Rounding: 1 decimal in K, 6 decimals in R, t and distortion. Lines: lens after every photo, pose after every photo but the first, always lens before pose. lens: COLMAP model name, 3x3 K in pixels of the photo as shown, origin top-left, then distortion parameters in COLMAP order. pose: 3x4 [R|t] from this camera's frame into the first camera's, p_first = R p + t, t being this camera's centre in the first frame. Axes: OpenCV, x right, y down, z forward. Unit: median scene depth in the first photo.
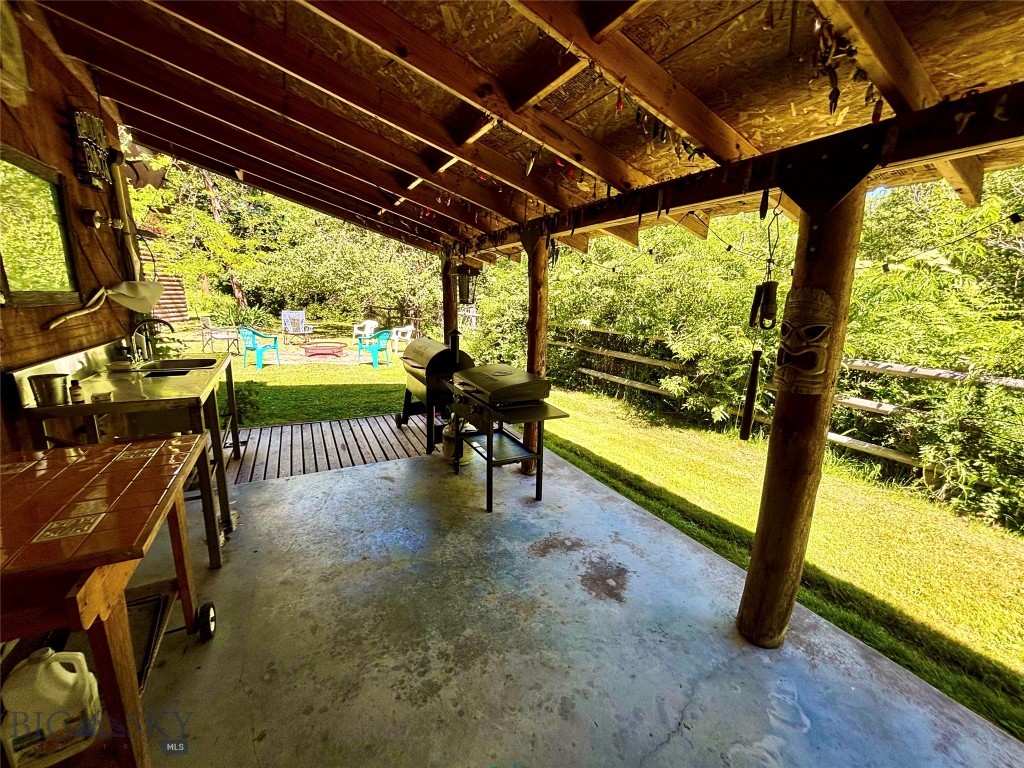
lens RADIAL K [[412.7, 0, 512.5], [0, 412.7, 386.3], [0, 0, 1]] dist [0.002303, -0.000058]
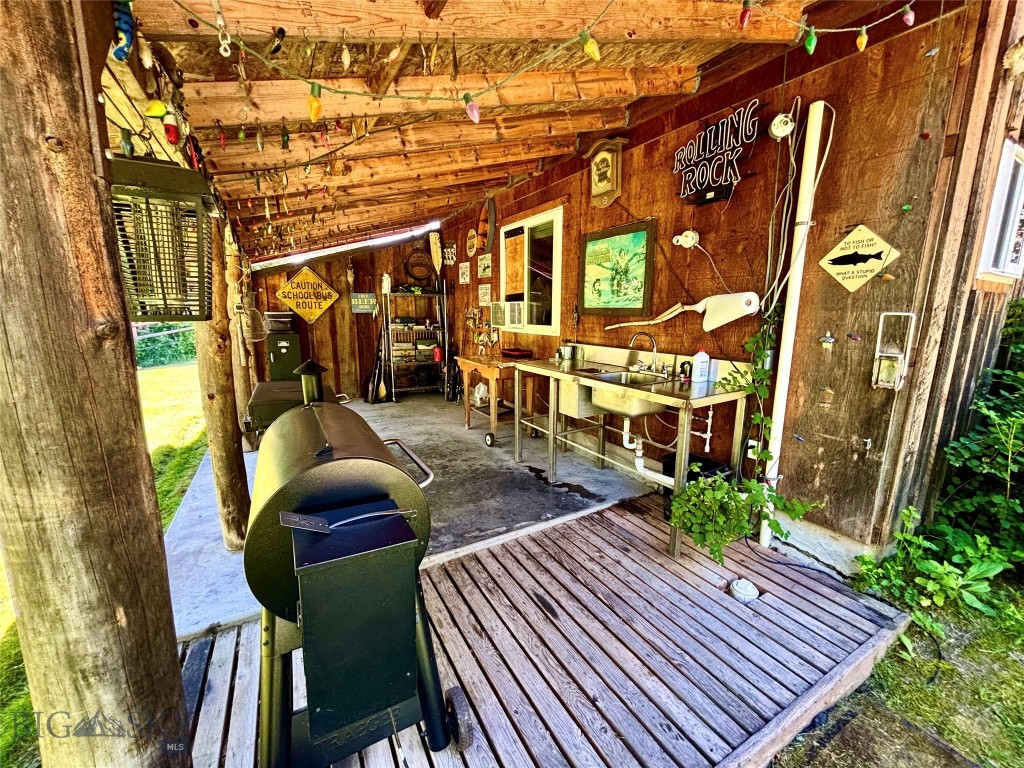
lens RADIAL K [[412.7, 0, 507.6], [0, 412.7, 388.6], [0, 0, 1]] dist [0.002303, -0.000058]
pose [[-0.999502, -0.024733, -0.019593, -0.549608], [-0.030464, 0.918152, 0.395055, -0.468324], [0.008218, 0.395455, -0.918448, 2.172499]]
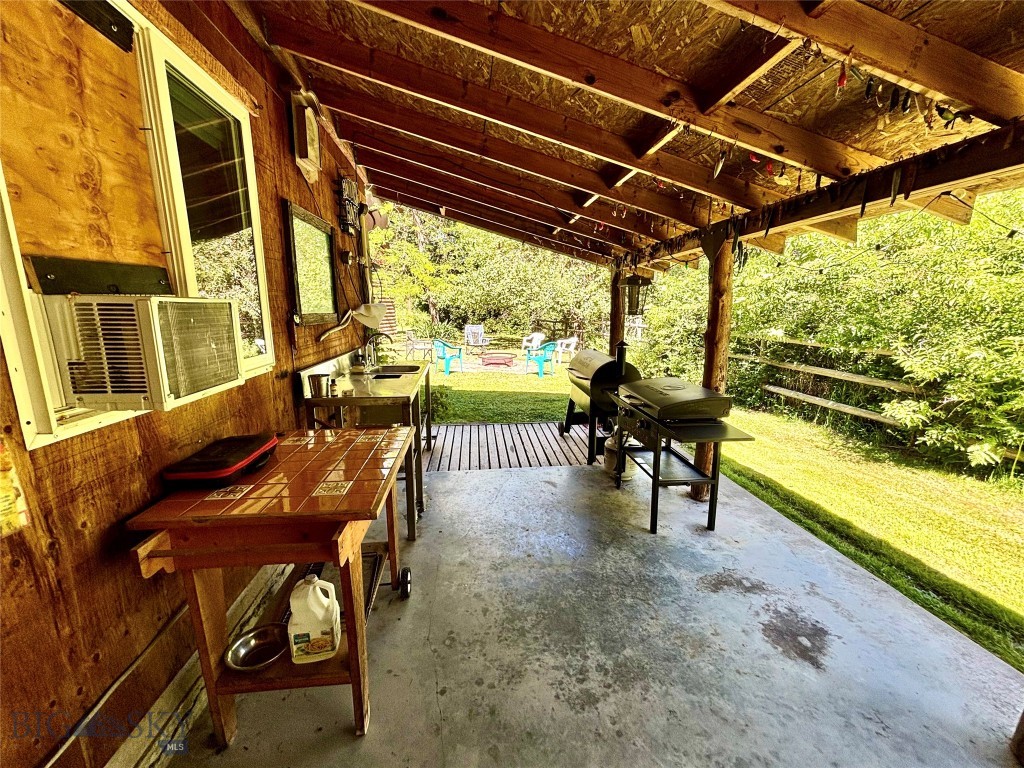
lens RADIAL K [[412.7, 0, 513.1], [0, 412.7, 386.5], [0, 0, 1]] dist [0.002303, -0.000058]
pose [[0.926795, 0.041668, -0.373249, -0.015633], [-0.051843, 0.998506, -0.017258, 0.001272], [0.371972, 0.035345, 0.927571, -0.016082]]
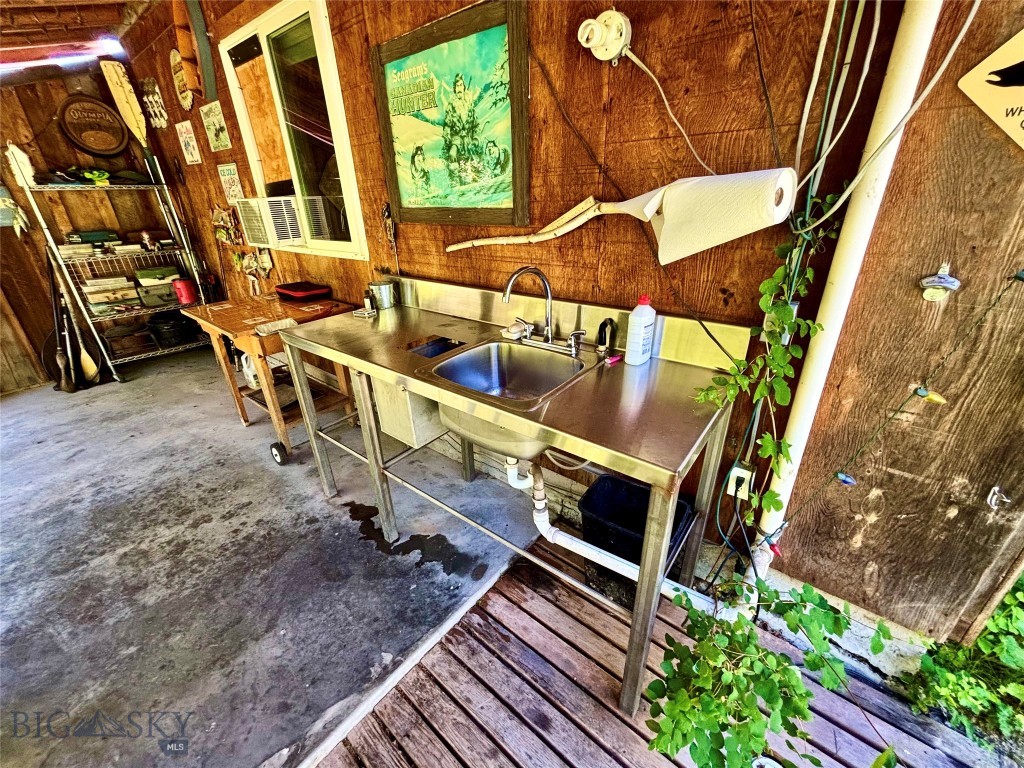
lens RADIAL K [[412.7, 0, 508.8], [0, 412.7, 385.8], [0, 0, 1]] dist [0.002303, -0.000058]
pose [[-0.926880, 0.157312, -0.340802, -0.714340], [-0.076792, 0.809265, 0.582403, -0.357653], [0.367419, 0.565989, -0.738011, 1.542708]]
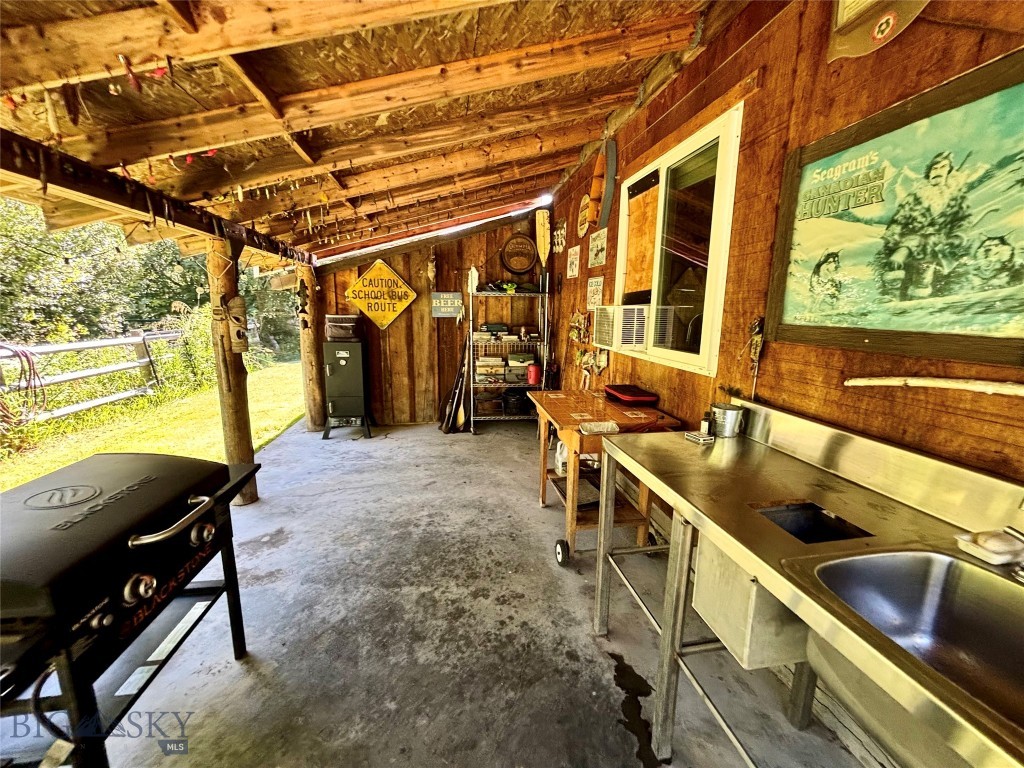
lens RADIAL K [[412.7, 0, 508.8], [0, 412.7, 386.1], [0, 0, 1]] dist [0.002303, -0.000058]
pose [[-0.941540, -0.100566, 0.321540, -0.667109], [0.035252, 0.919761, 0.390893, -0.331045], [-0.335051, 0.379377, -0.862447, 1.411879]]
